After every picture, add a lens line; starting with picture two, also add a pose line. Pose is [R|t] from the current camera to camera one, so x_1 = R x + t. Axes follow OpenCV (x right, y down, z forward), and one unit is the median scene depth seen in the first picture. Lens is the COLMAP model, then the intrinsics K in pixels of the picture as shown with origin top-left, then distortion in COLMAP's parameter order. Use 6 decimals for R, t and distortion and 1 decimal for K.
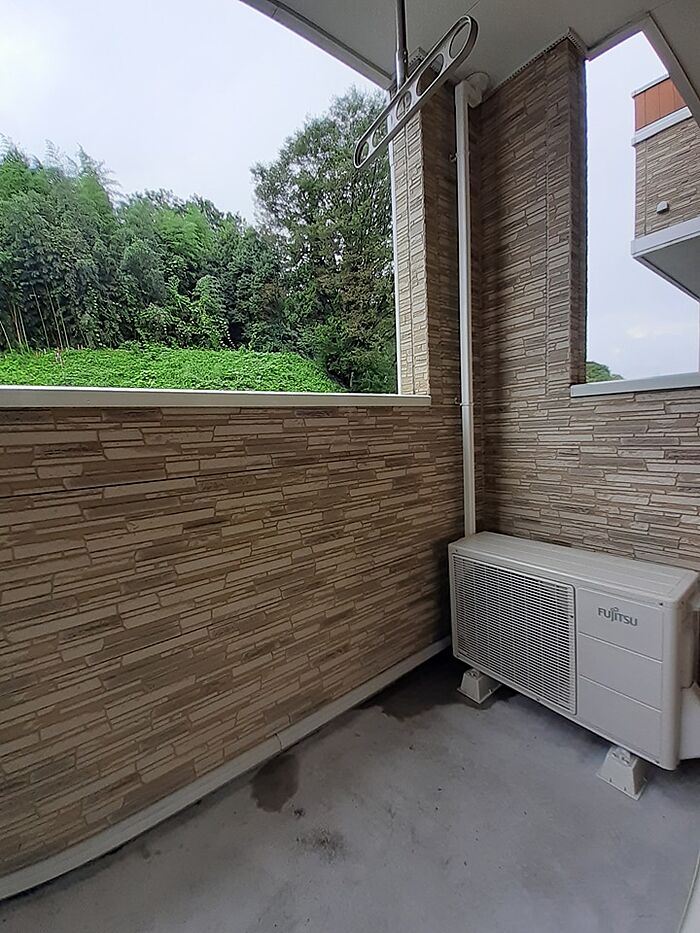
lens RADIAL K [[375.3, 0, 350.0], [0, 375.3, 466.5], [0, 0, 1]] dist [-0.000959, -0.000073]
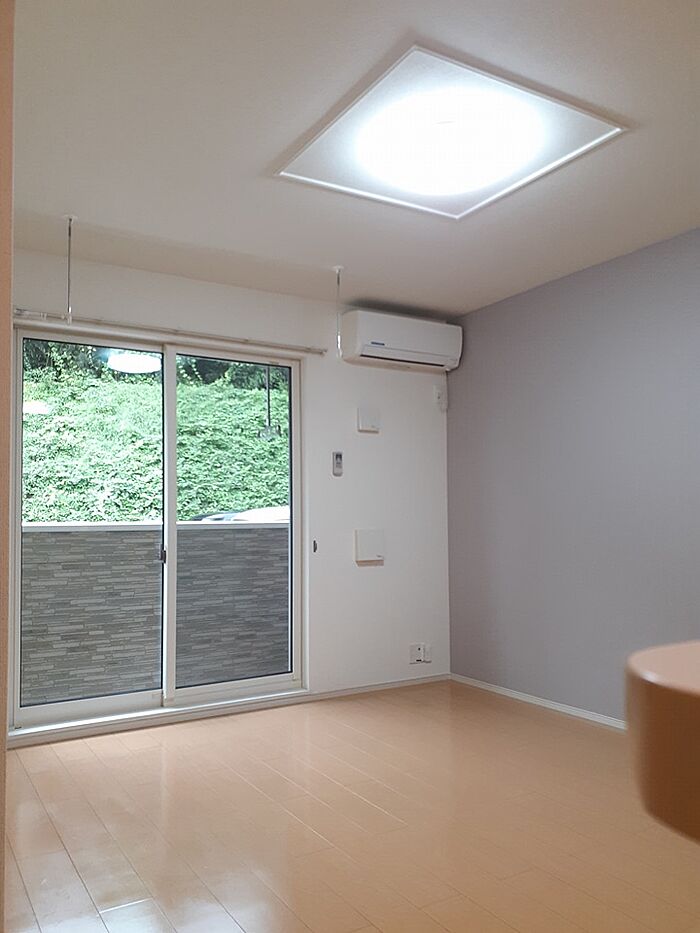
lens RADIAL K [[754.0, 0, 350.0], [0, 754.0, 466.5], [0, 0, 1]] dist [0.069518, -0.003533]
pose [[0.995383, 0.035761, -0.089068, 0.809808], [-0.049928, 0.985476, -0.162307, 0.142155], [0.081971, 0.166005, 0.982712, -2.902608]]
